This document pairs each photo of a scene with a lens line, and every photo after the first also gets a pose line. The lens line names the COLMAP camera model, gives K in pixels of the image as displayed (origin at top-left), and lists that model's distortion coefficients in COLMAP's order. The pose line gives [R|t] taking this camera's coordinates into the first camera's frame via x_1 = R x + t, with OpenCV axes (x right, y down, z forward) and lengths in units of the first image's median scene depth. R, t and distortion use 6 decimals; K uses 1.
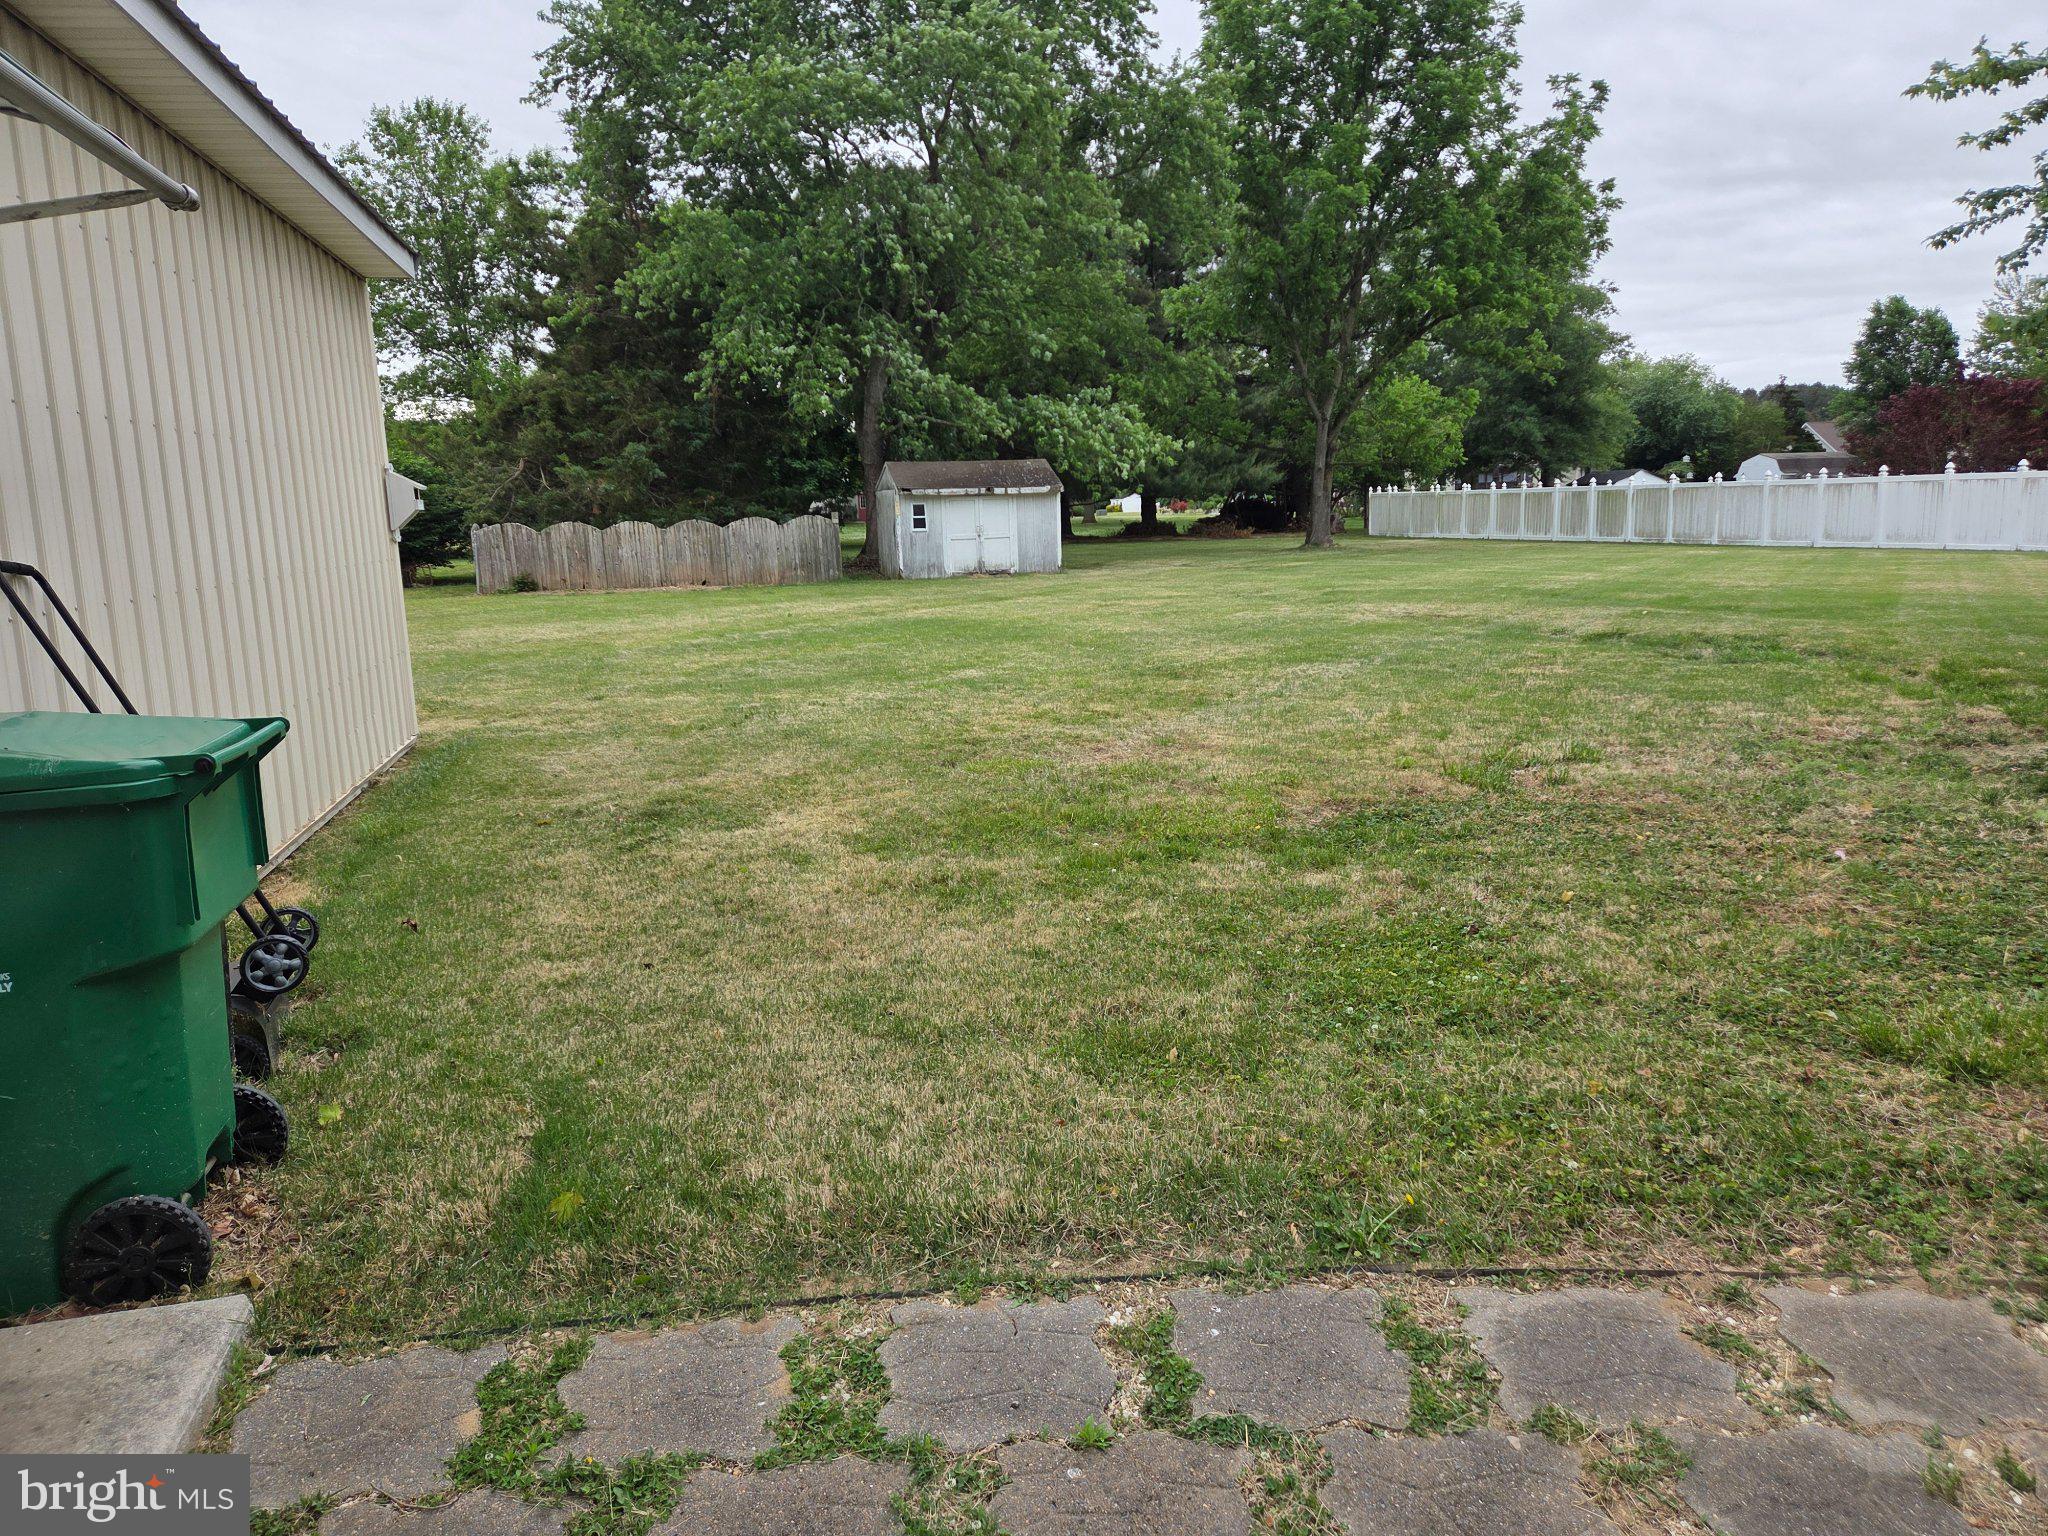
lens RADIAL K [[1355.0, 0, 1014.6], [0, 1355.0, 763.3], [0, 0, 1]] dist [0.052971, 0.000127]
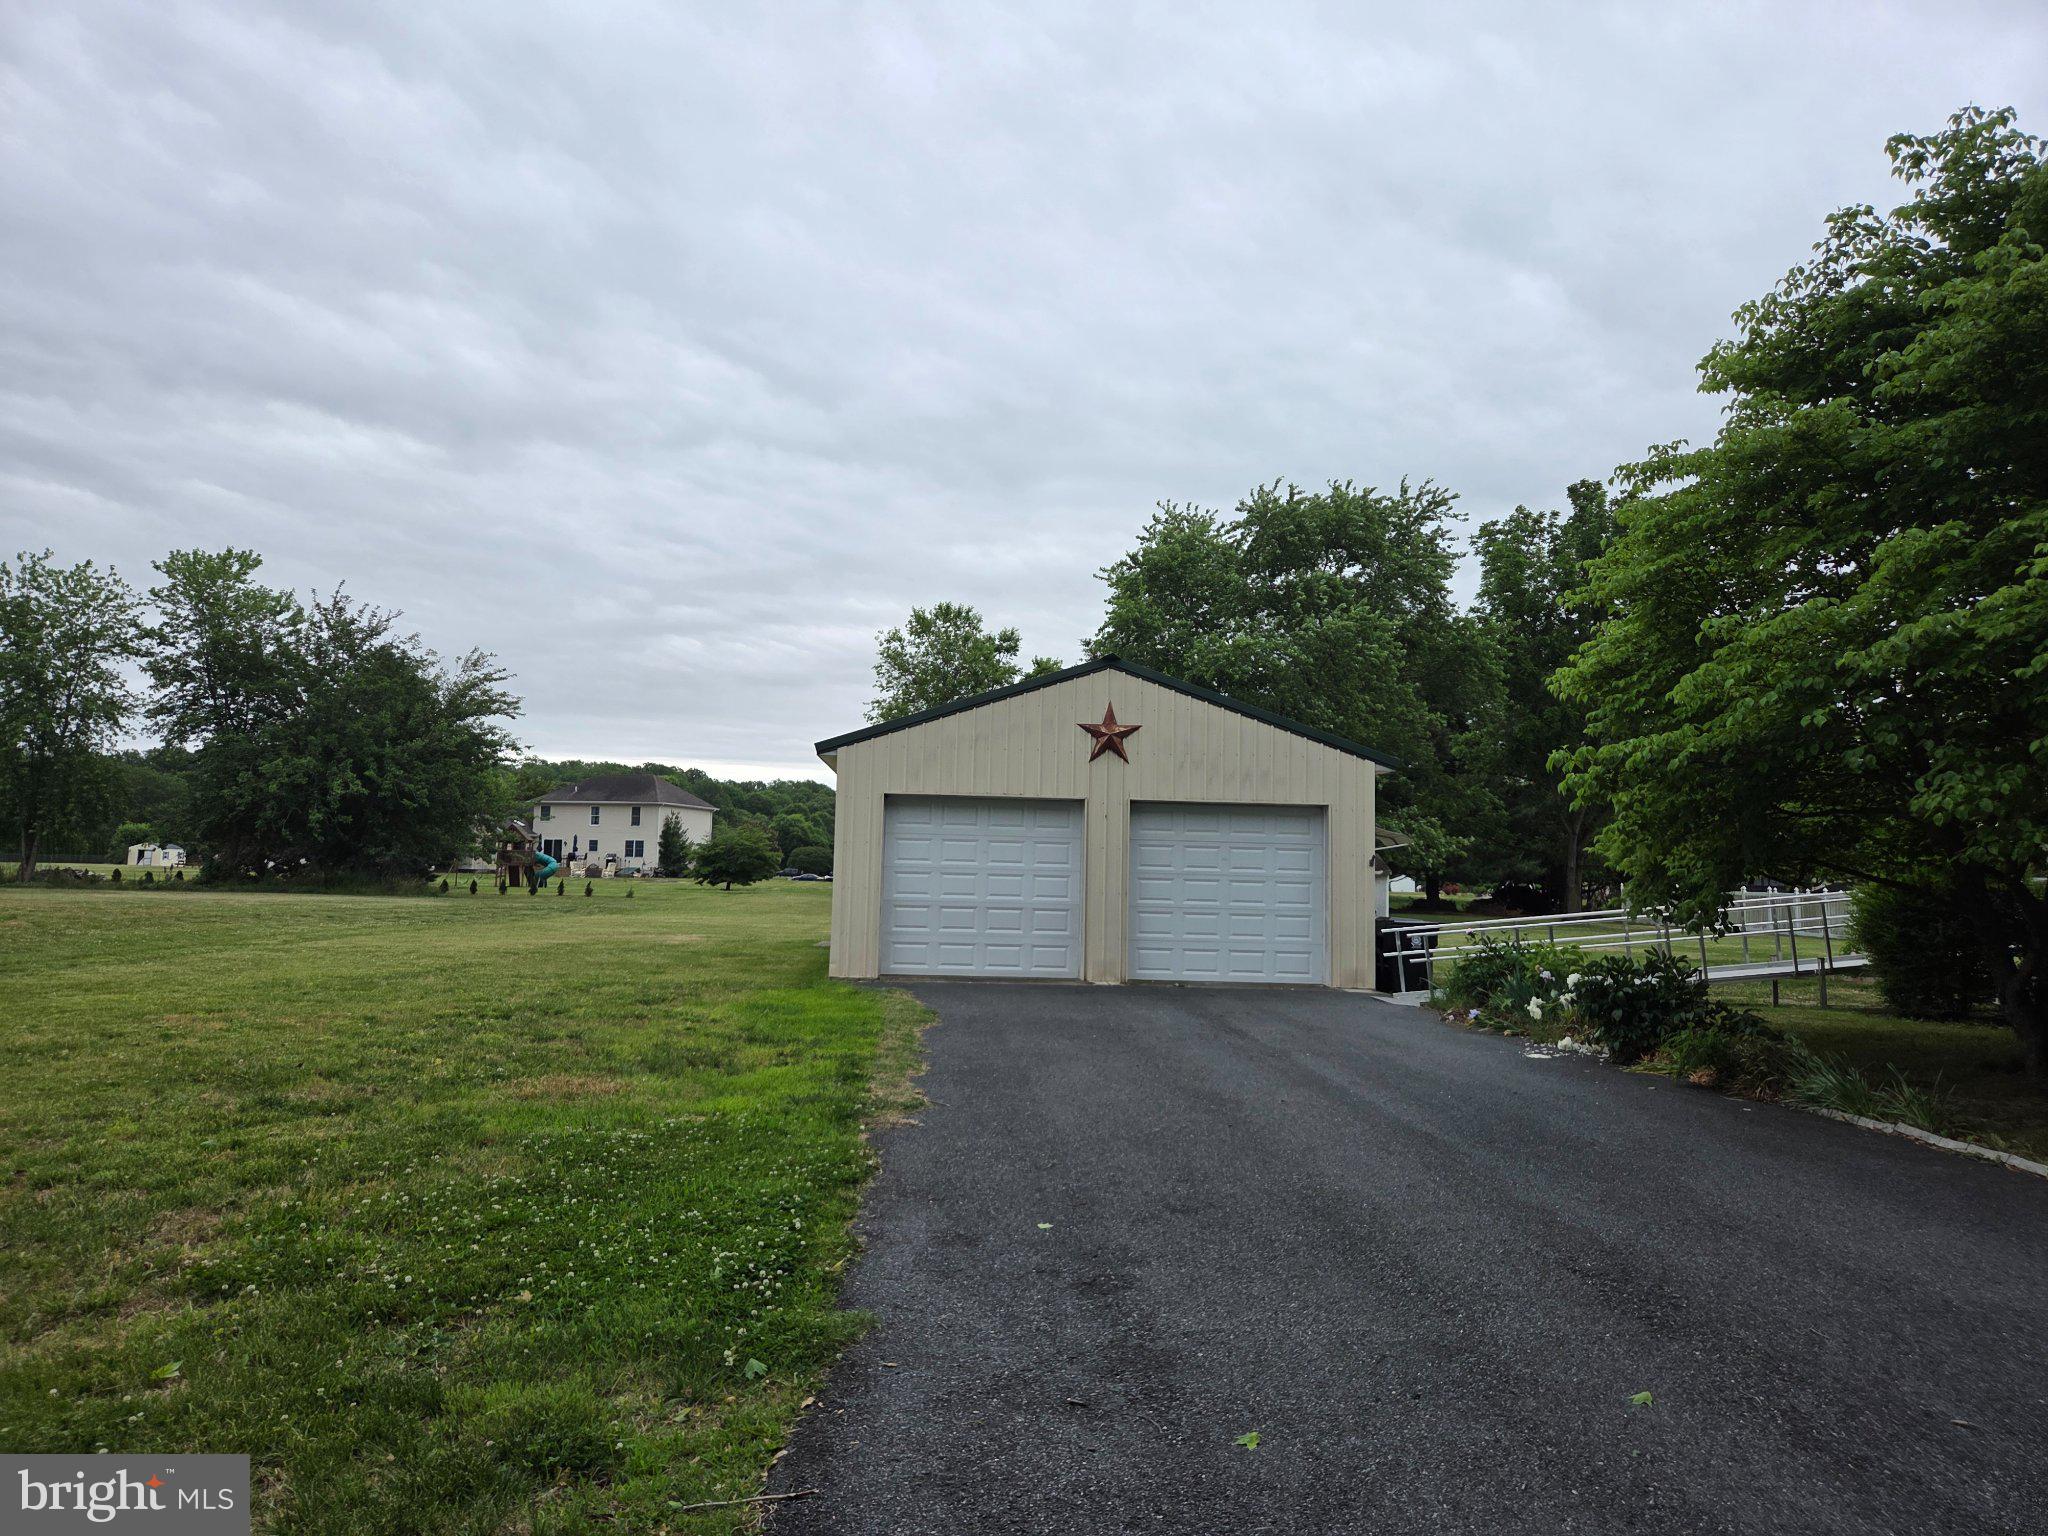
lens RADIAL K [[1355.0, 0, 1014.6], [0, 1355.0, 763.3], [0, 0, 1]] dist [0.052971, 0.000127]
pose [[0.982389, 0.035441, -0.183453, -0.068146], [-0.082943, 0.962522, -0.258209, 0.072391], [0.167426, 0.268878, 0.948511, -0.363891]]
